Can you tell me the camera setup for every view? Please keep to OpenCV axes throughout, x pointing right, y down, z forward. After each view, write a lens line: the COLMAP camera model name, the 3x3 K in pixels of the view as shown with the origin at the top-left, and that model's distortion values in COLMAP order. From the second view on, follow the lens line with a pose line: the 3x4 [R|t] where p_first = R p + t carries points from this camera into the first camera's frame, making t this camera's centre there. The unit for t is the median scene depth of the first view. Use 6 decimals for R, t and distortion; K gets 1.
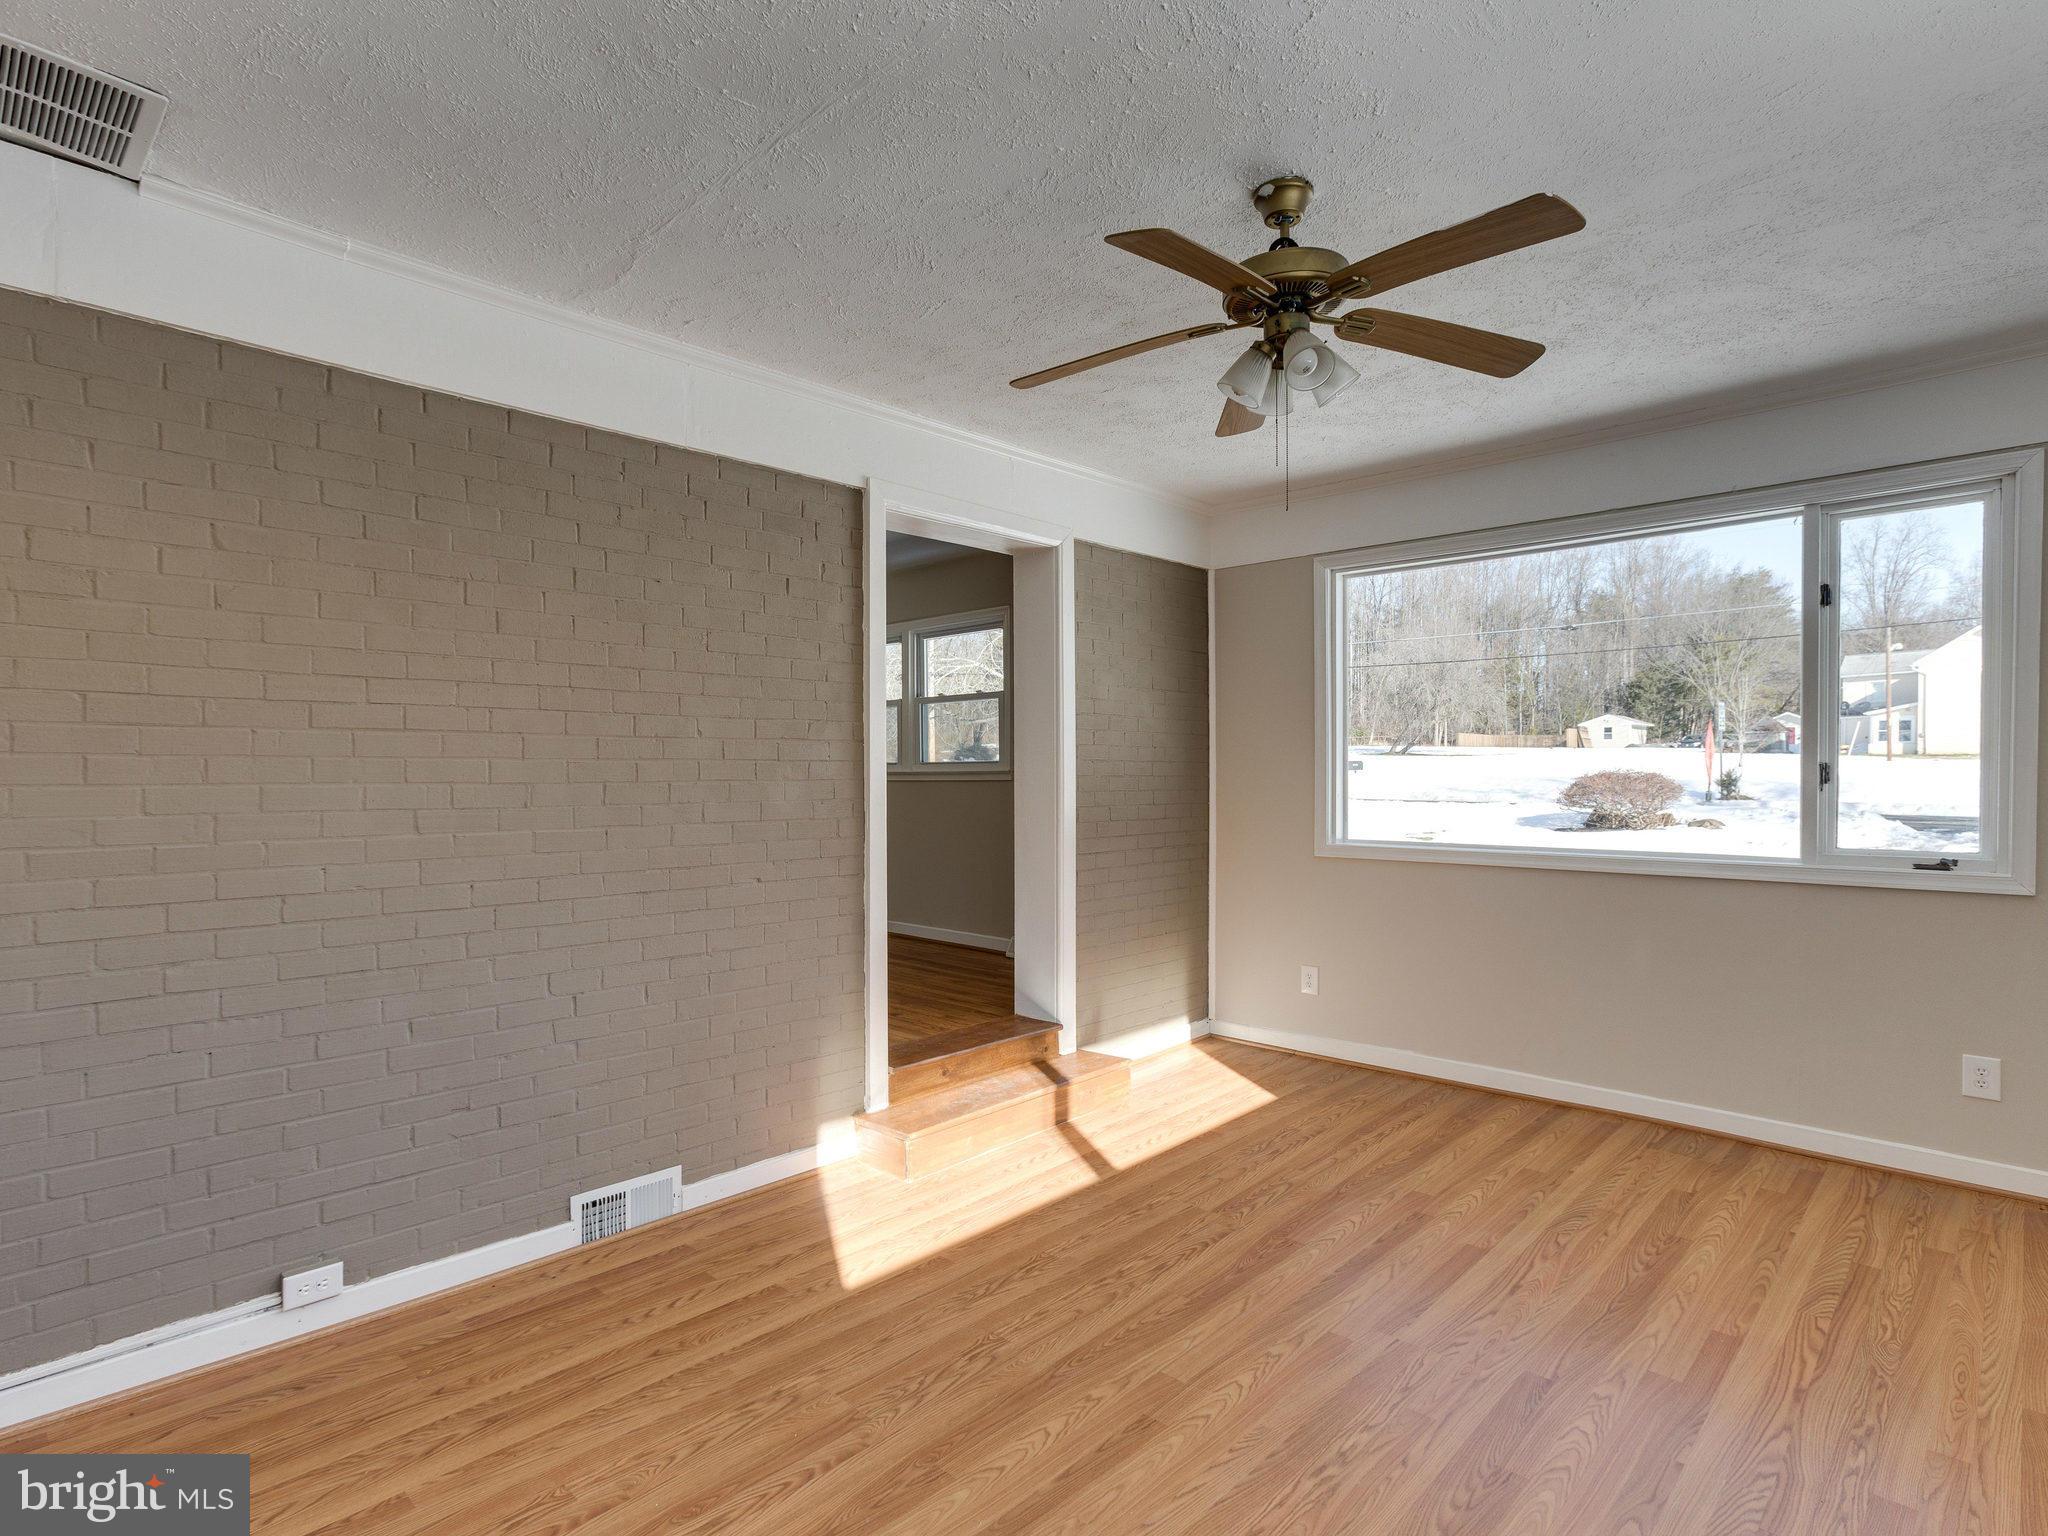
lens RADIAL K [[1047.4, 0, 1009.8], [0, 1047.4, 767.5], [0, 0, 1]] dist [-0.020585, 0.014691]
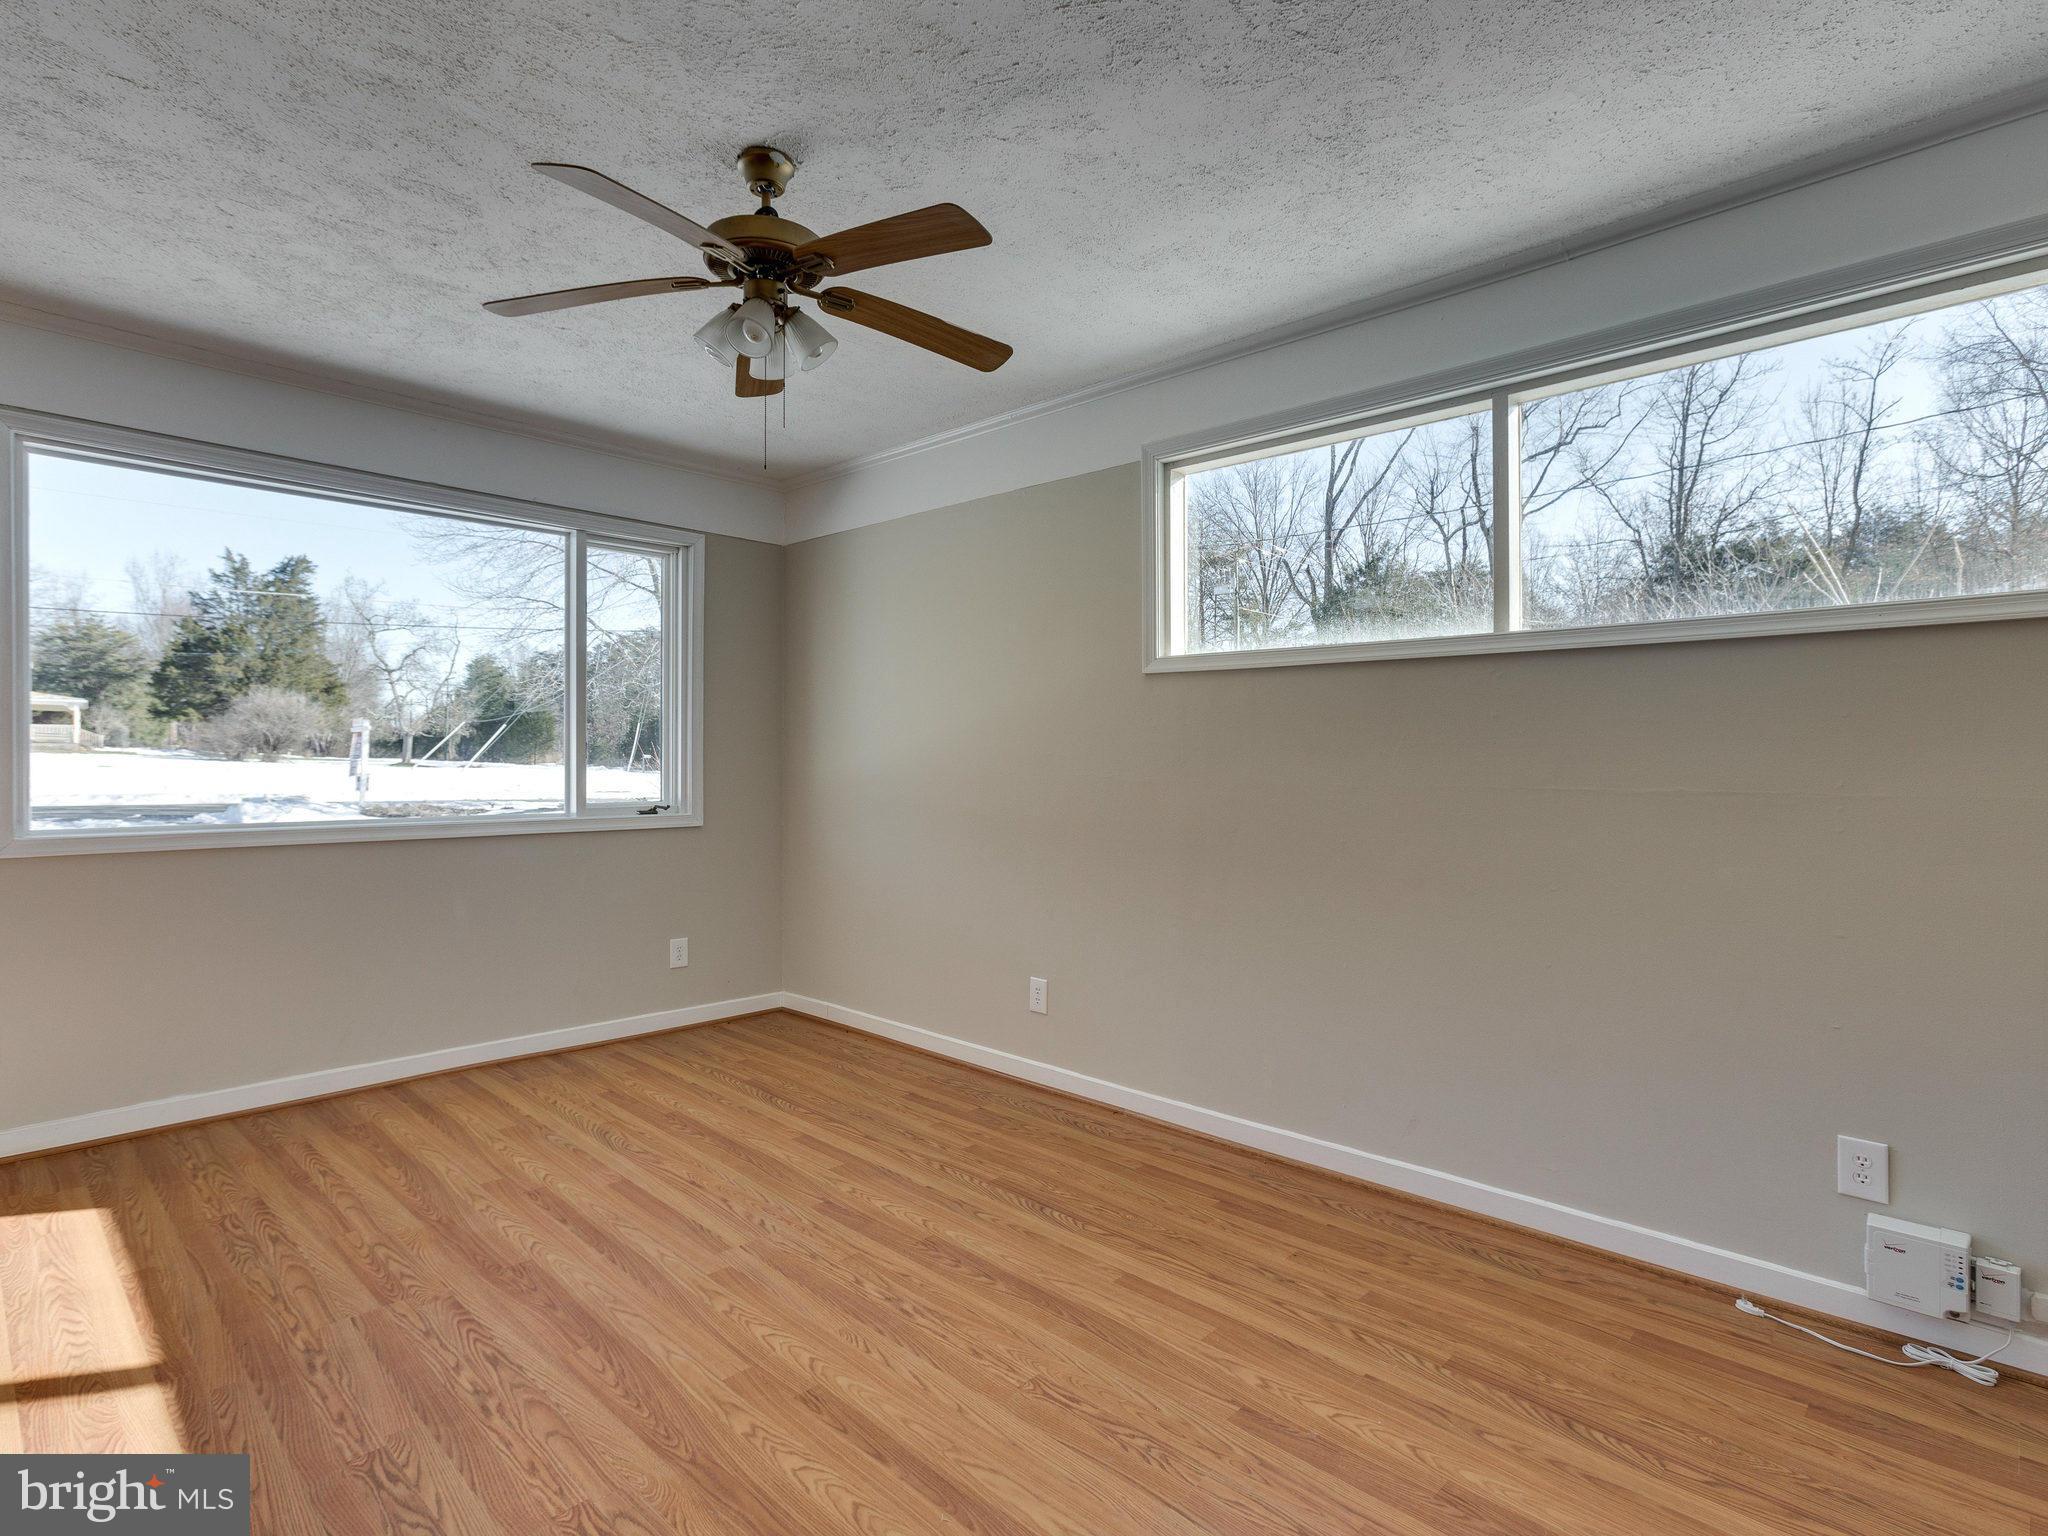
lens RADIAL K [[1047.4, 0, 1009.8], [0, 1047.4, 767.5], [0, 0, 1]] dist [-0.020585, 0.014691]
pose [[0.000231, 0.000675, 1.000000, -0.665926], [-0.008500, 0.999964, -0.000673, 0.041244], [-0.999964, -0.008500, 0.000236, 0.663076]]
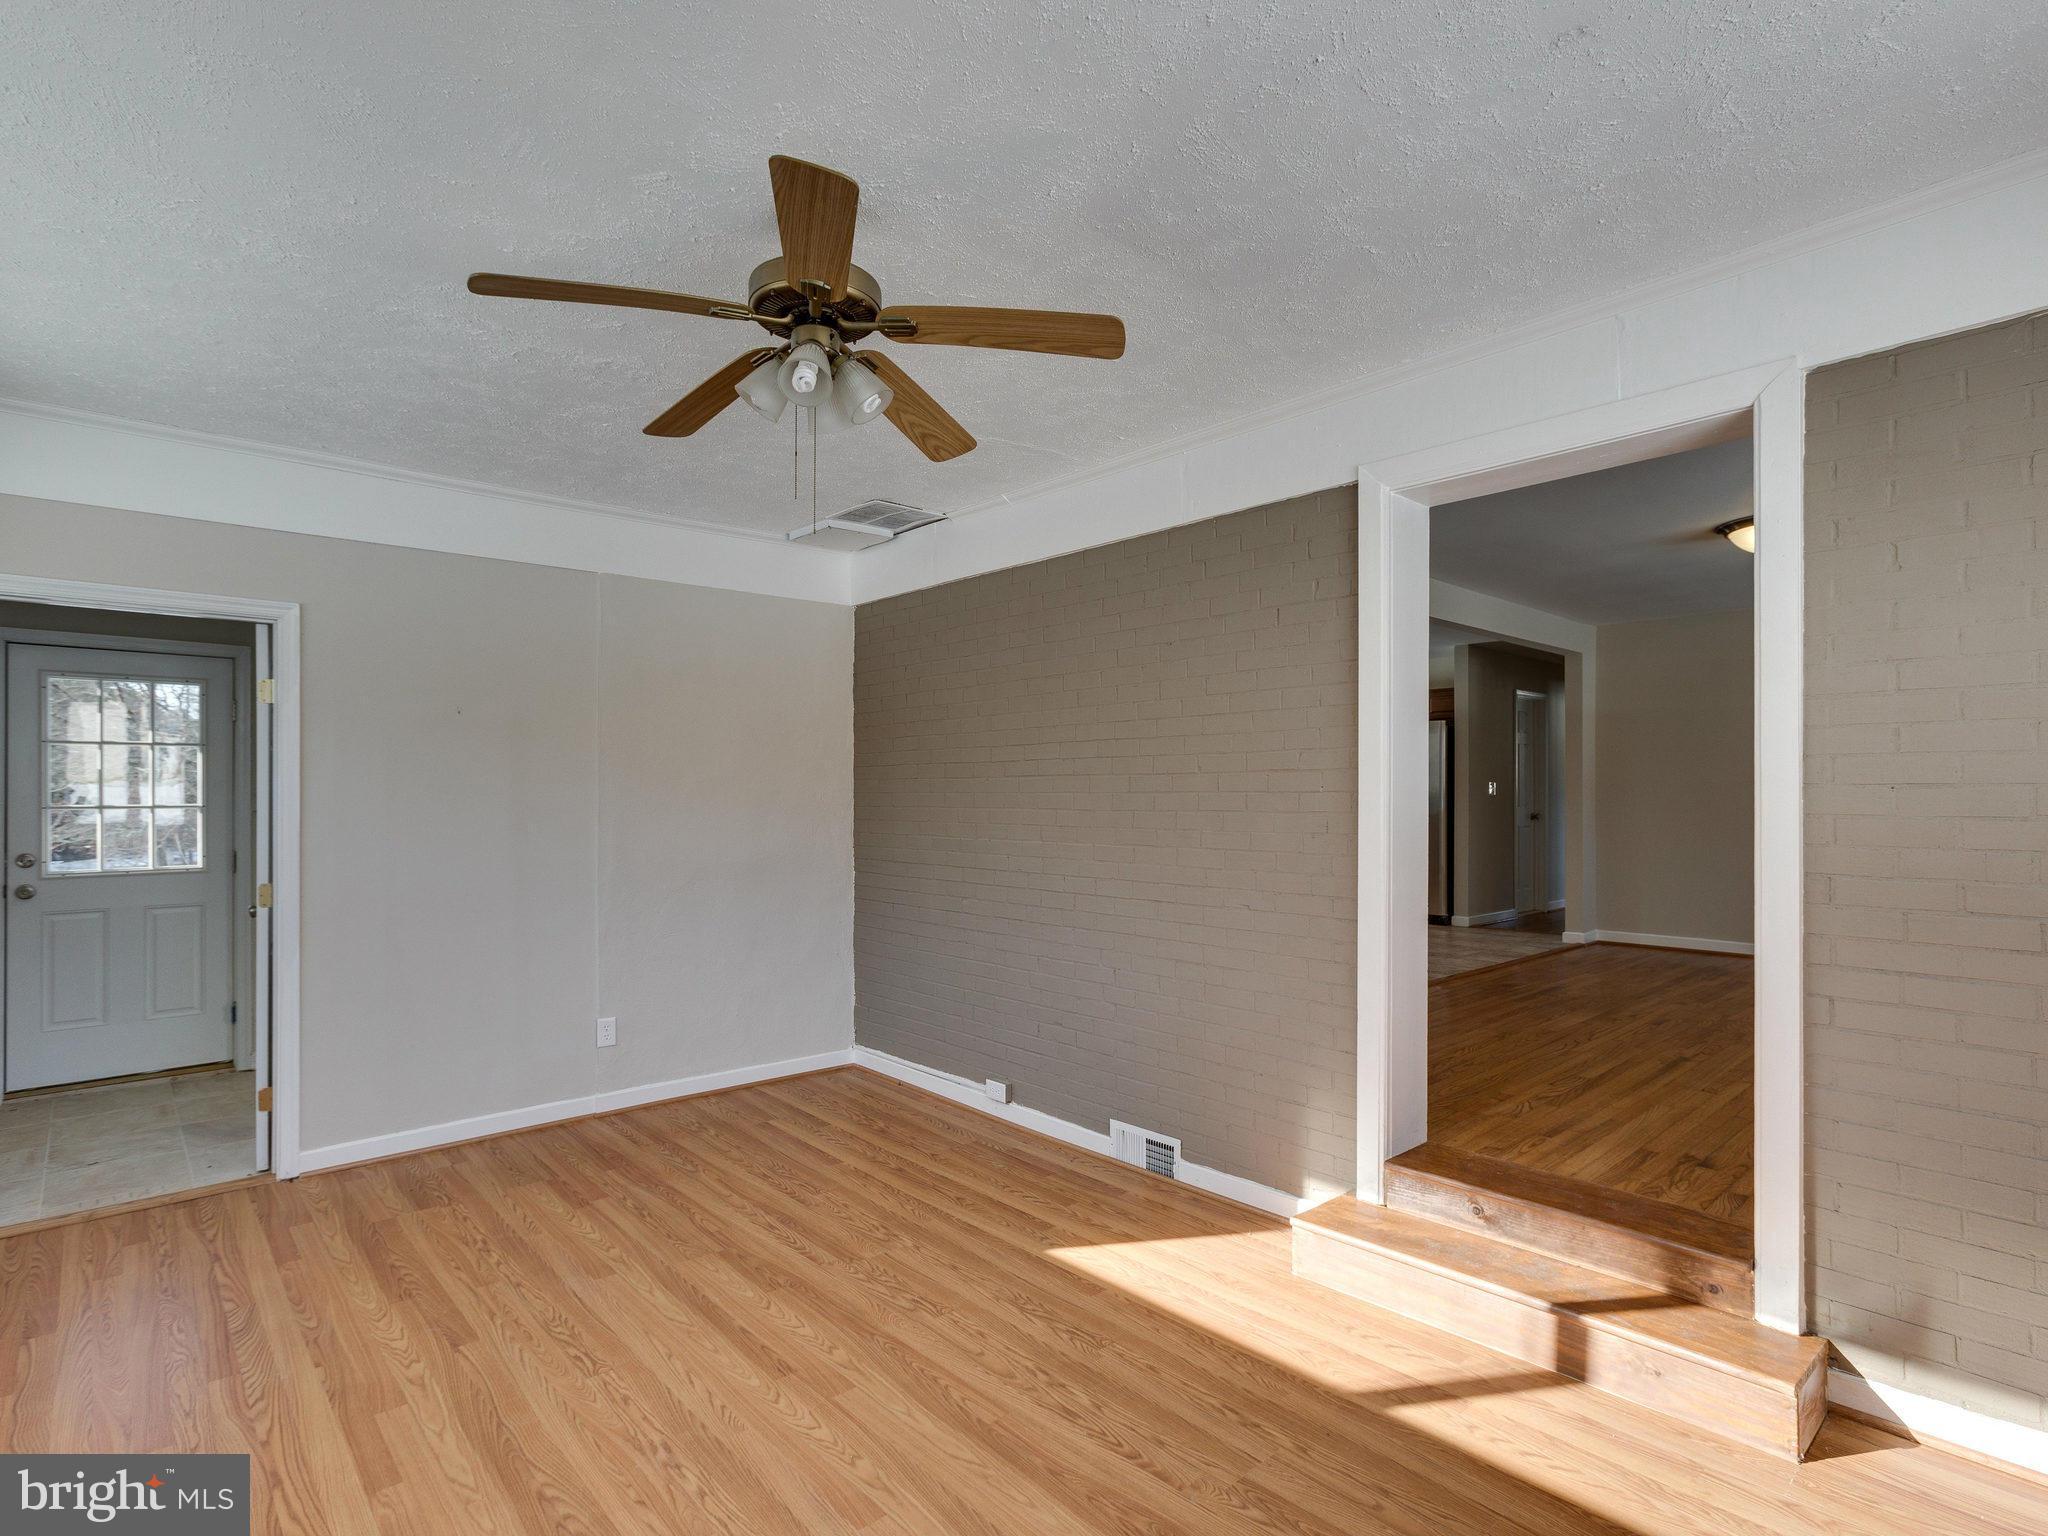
lens RADIAL K [[1019.3, 0, 1034.7], [0, 1019.3, 696.1], [0, 0, 1]] dist [-0.019814, 0.012172]
pose [[-0.049154, -0.095445, -0.994220, 1.062678], [0.005251, 0.995385, -0.095817, -0.009612], [0.998777, -0.009931, -0.048426, 1.083720]]
